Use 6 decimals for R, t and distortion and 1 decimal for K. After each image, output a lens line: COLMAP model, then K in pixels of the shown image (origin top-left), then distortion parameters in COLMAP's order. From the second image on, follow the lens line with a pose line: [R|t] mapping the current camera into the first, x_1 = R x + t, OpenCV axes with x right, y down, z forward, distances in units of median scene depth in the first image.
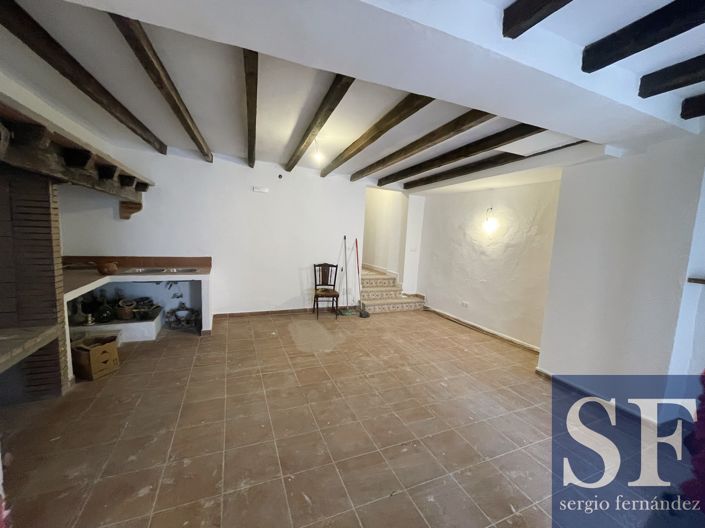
lens RADIAL K [[287.7, 0, 352.5], [0, 287.7, 264.0], [0, 0, 1]] dist [-0.011180, -0.000029]
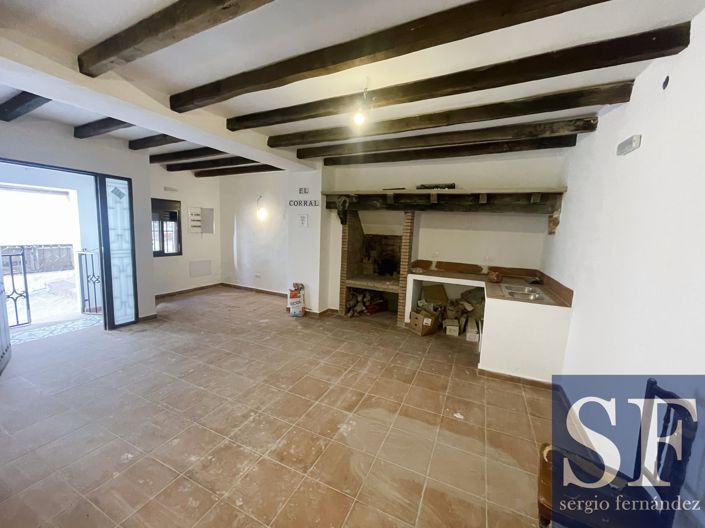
lens RADIAL K [[287.7, 0, 352.5], [0, 287.7, 264.0], [0, 0, 1]] dist [-0.011180, -0.000029]
pose [[-0.745331, 0.002462, -0.666690, 0.347244], [-0.148390, 0.974296, 0.169492, -0.156708], [0.649971, 0.225258, -0.725808, 1.585296]]
